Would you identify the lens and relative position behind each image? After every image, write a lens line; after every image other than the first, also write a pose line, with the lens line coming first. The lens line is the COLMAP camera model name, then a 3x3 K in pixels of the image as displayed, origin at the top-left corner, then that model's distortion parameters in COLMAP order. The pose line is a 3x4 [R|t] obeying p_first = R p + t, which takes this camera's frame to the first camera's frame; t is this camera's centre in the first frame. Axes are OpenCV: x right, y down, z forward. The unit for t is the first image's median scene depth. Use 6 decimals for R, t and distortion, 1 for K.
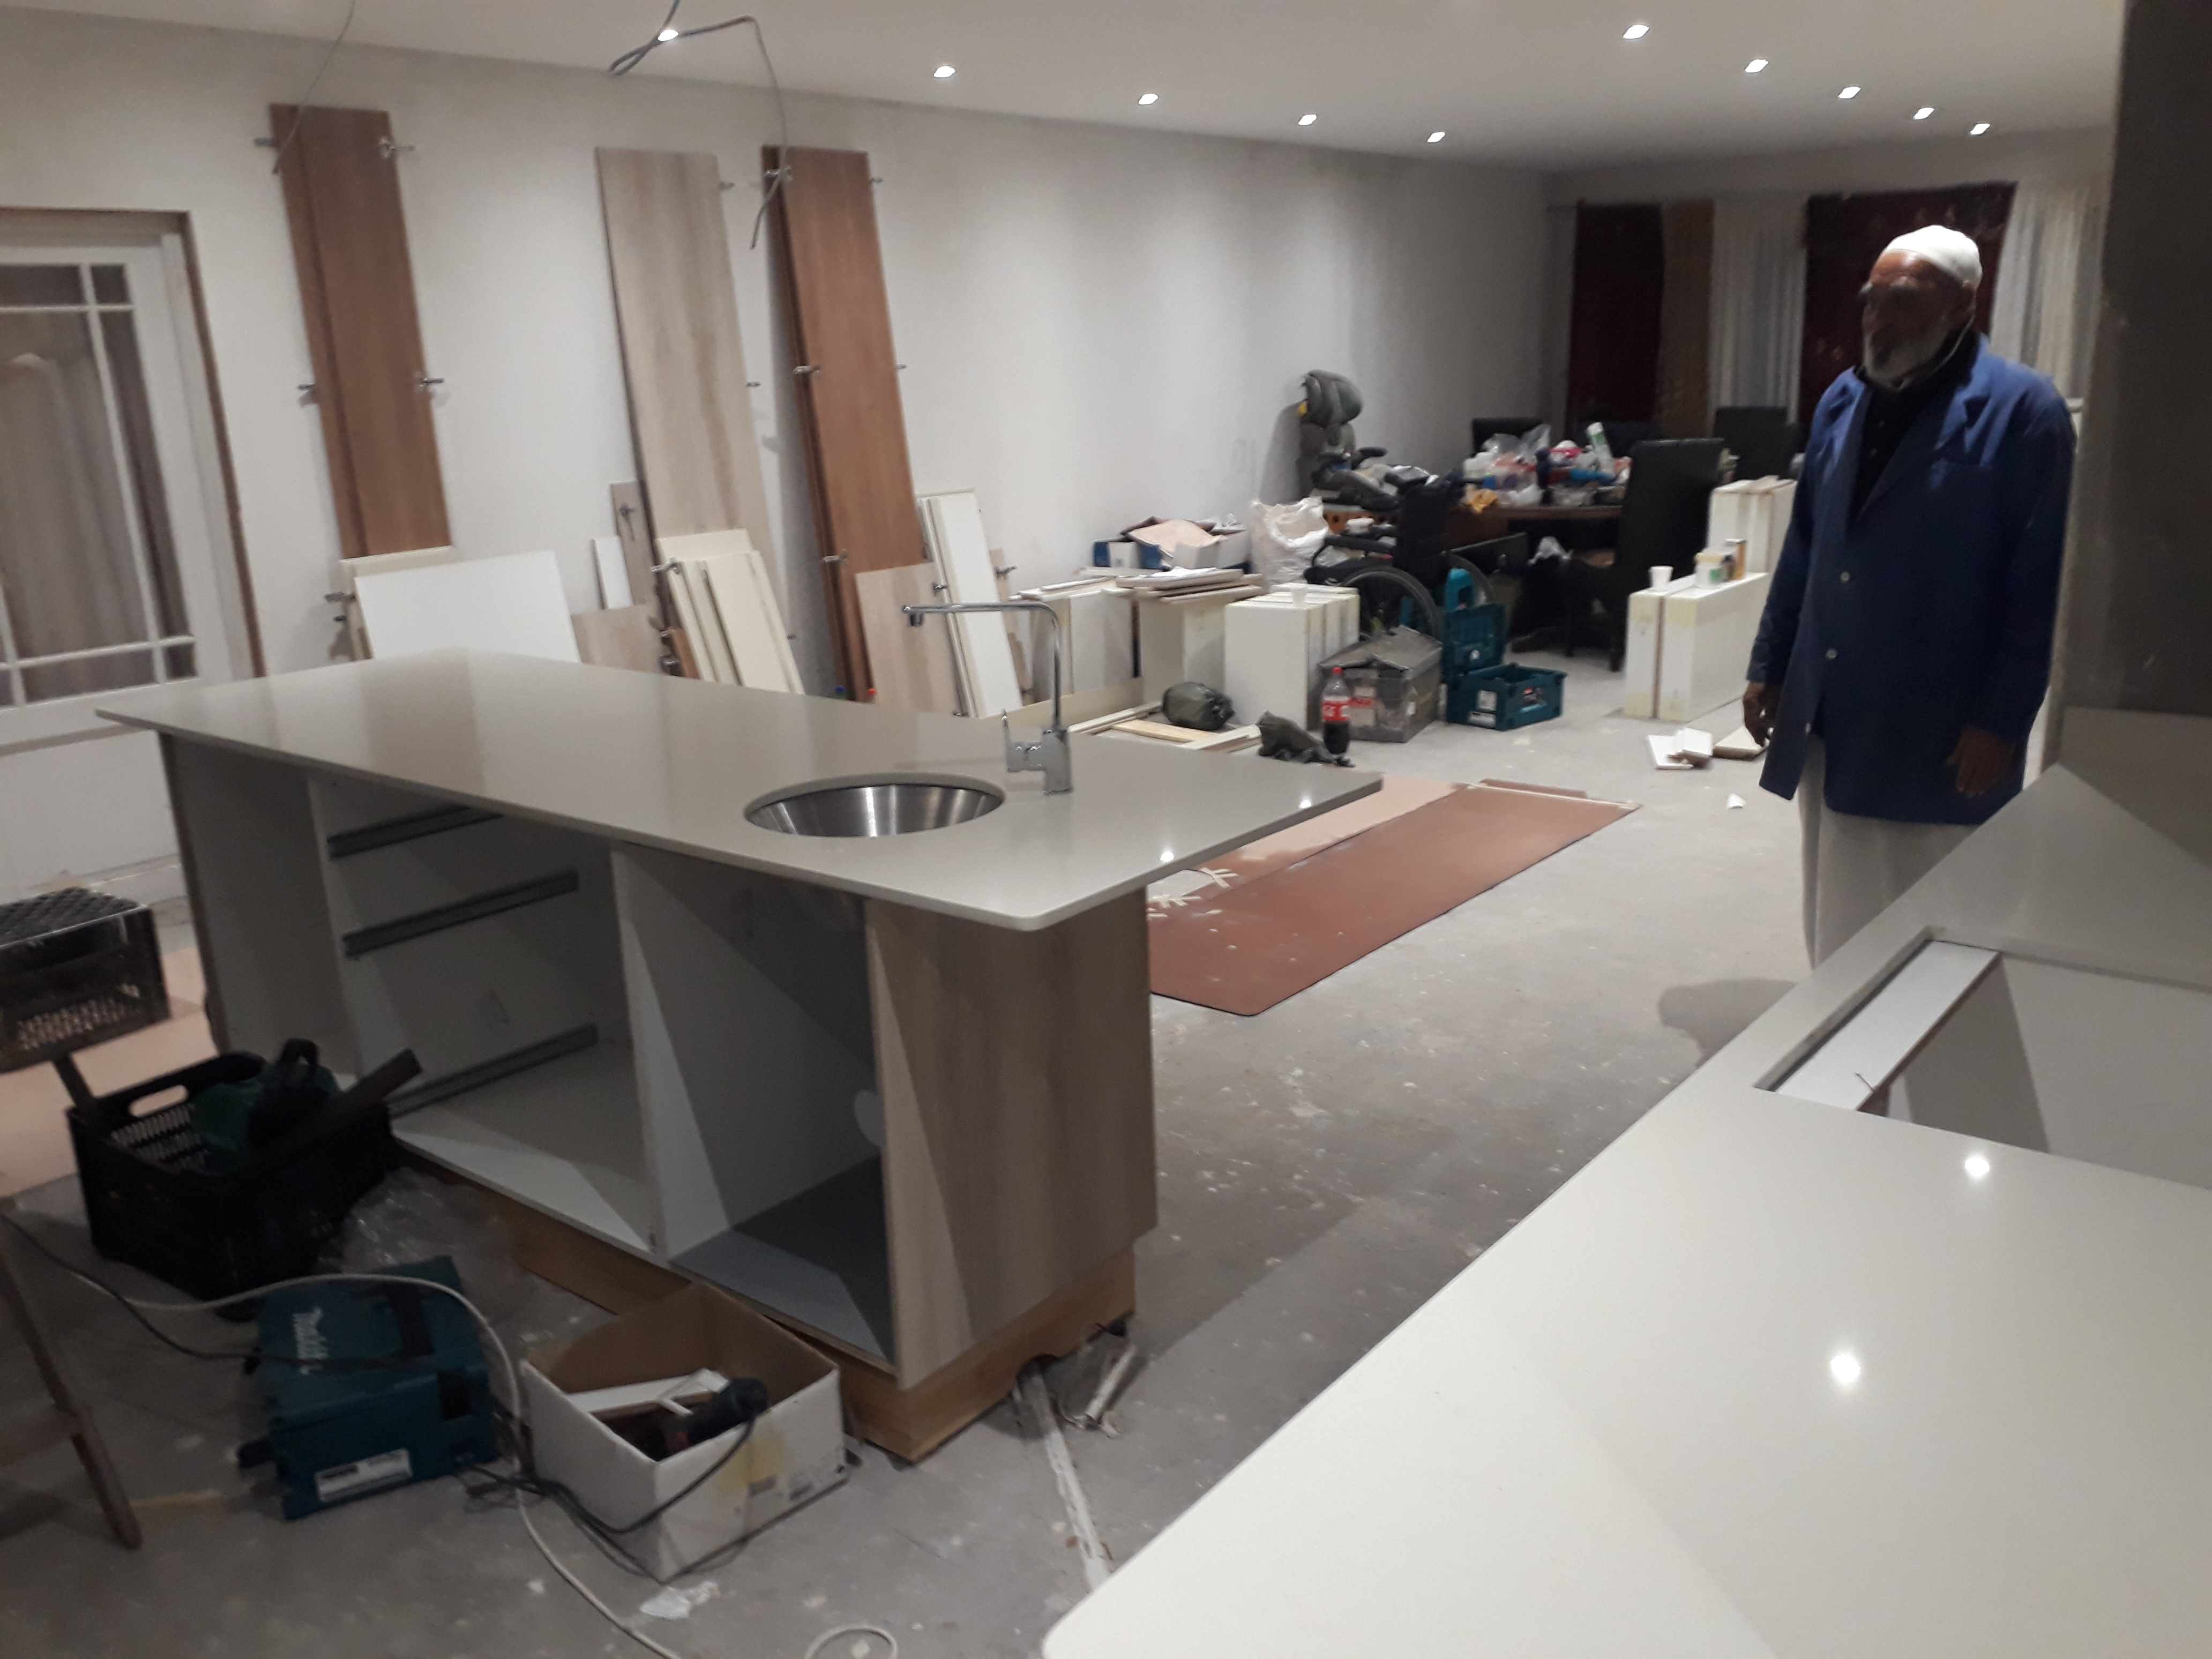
lens RADIAL K [[1754.8, 0, 1106.0], [0, 1754.8, 829.5], [0, 0, 1]] dist [0.012318, 0.011391]
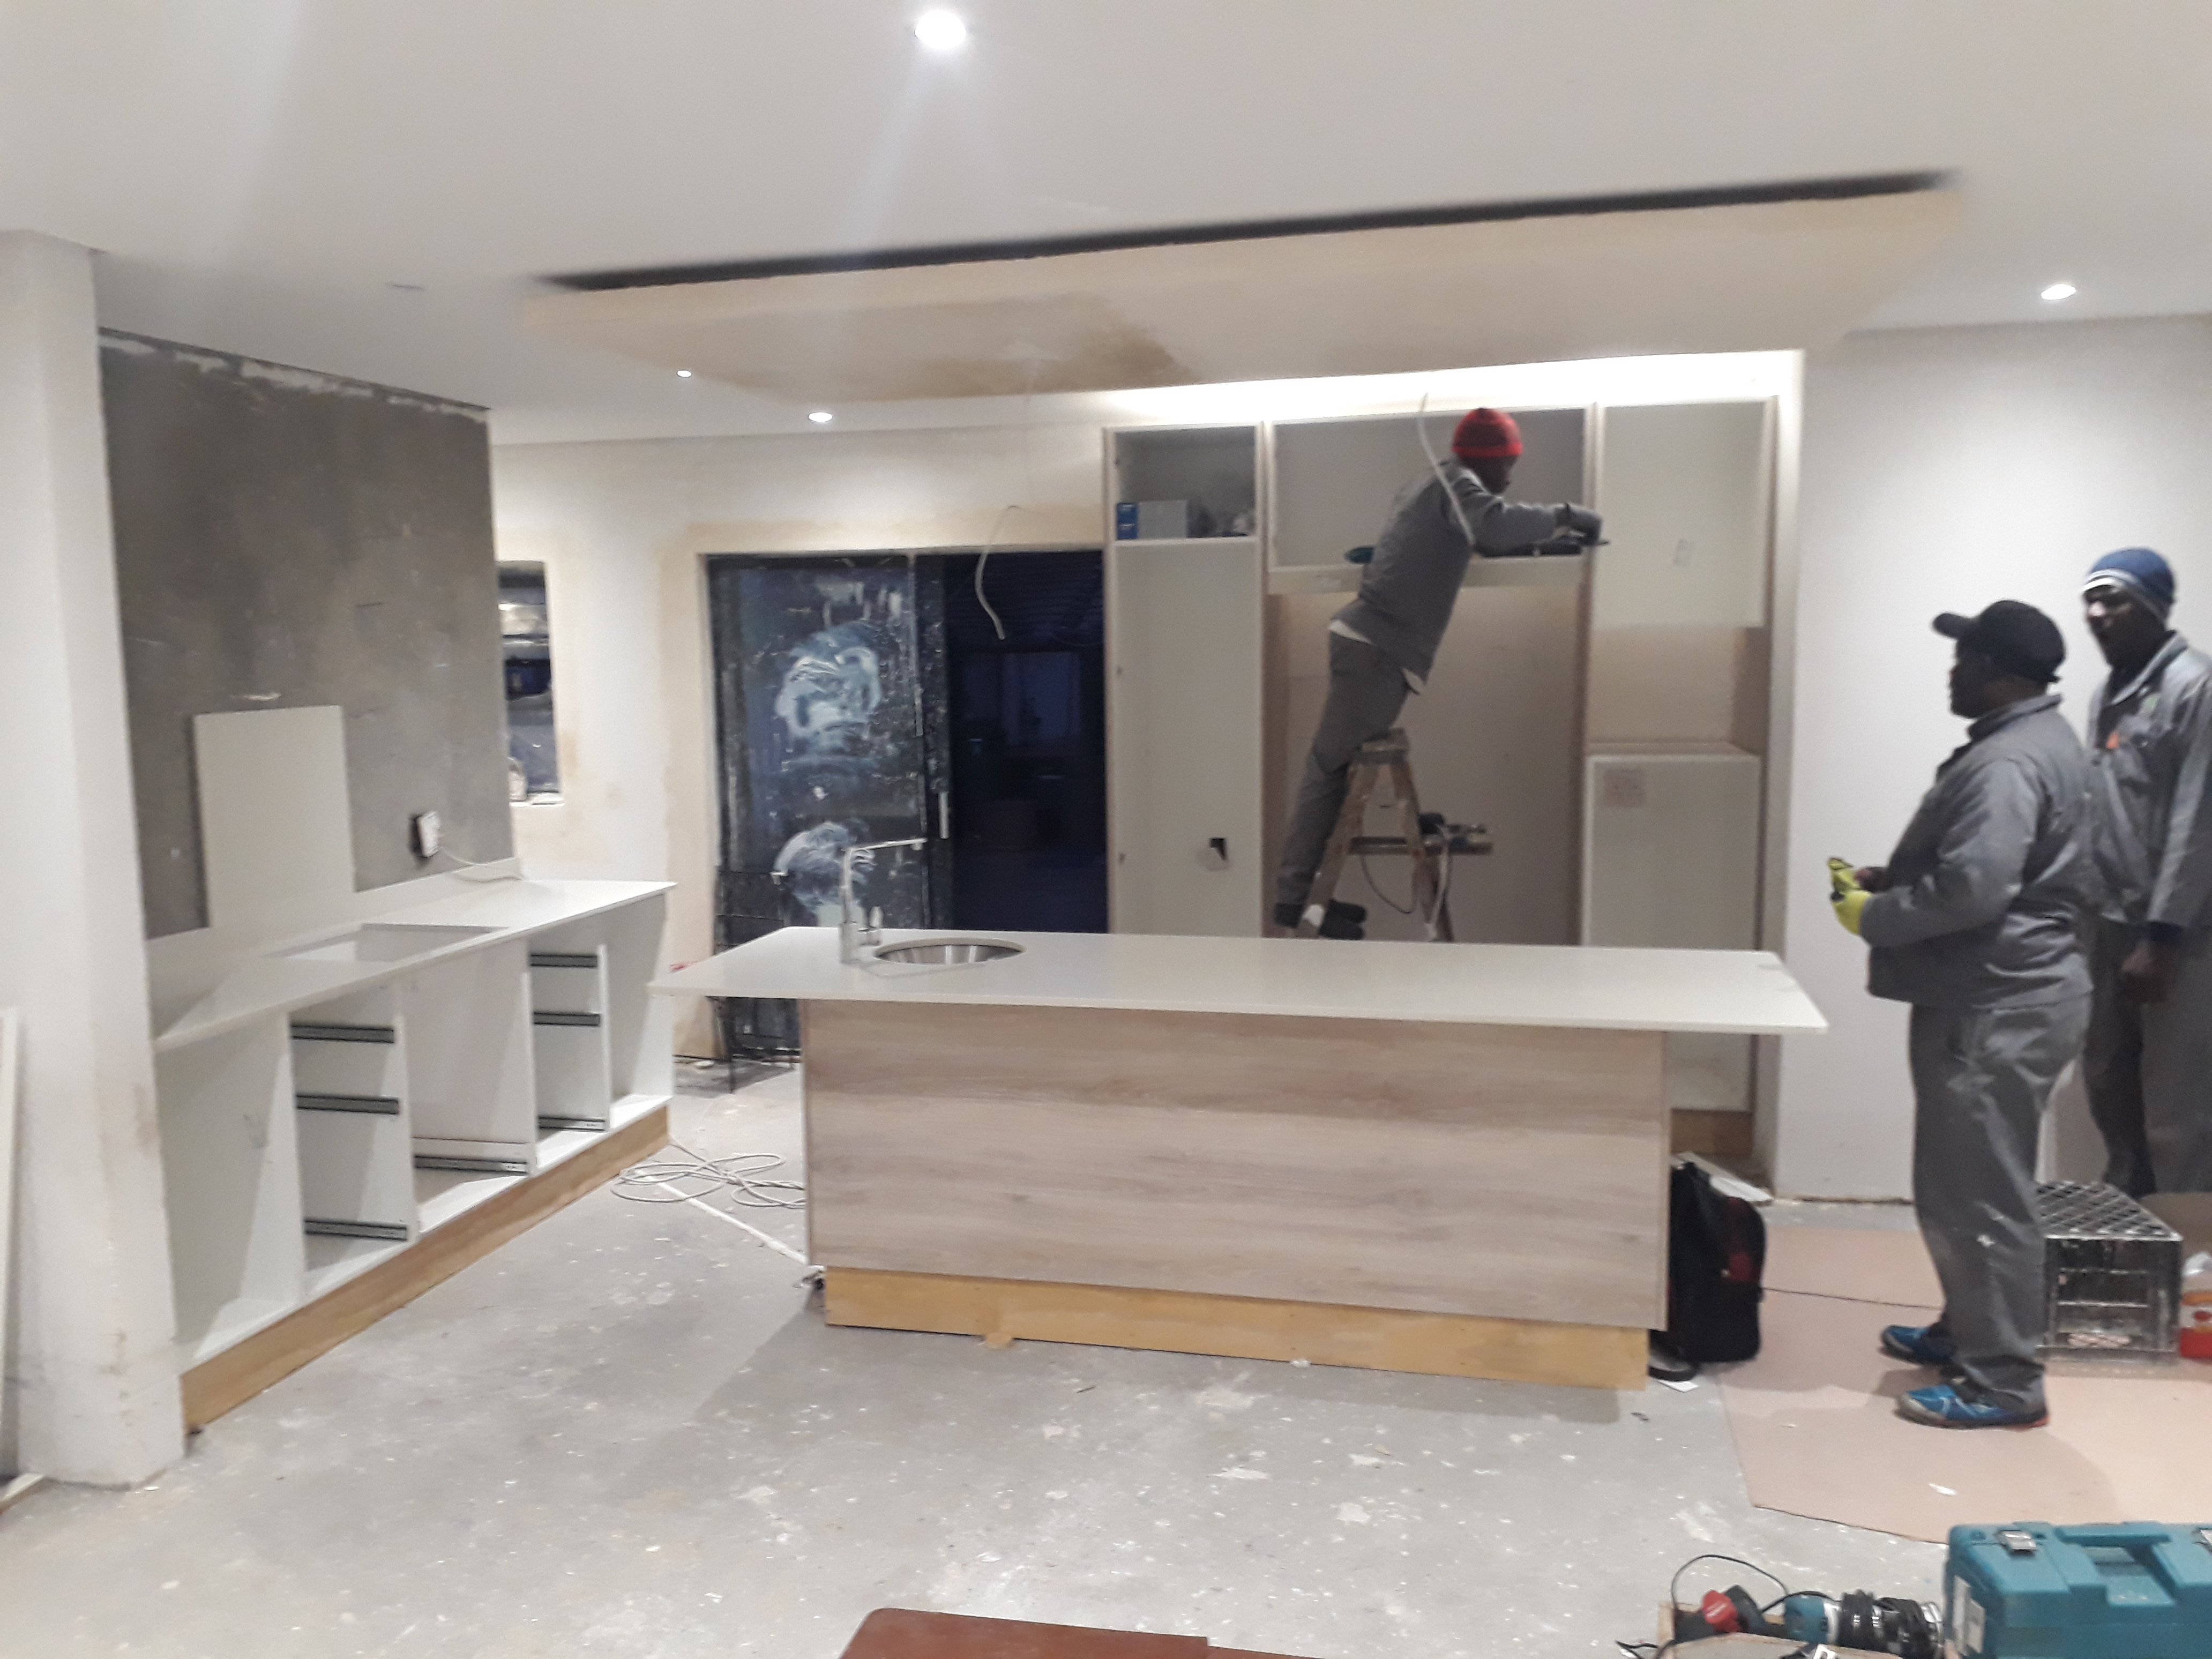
lens RADIAL K [[1754.8, 0, 1106.0], [0, 1754.8, 829.5], [0, 0, 1]] dist [0.012318, 0.011391]
pose [[-0.899121, 0.103470, -0.425294, 0.319177], [-0.064727, 0.929543, 0.362989, -0.548744], [0.432887, 0.353899, -0.829074, 1.772836]]
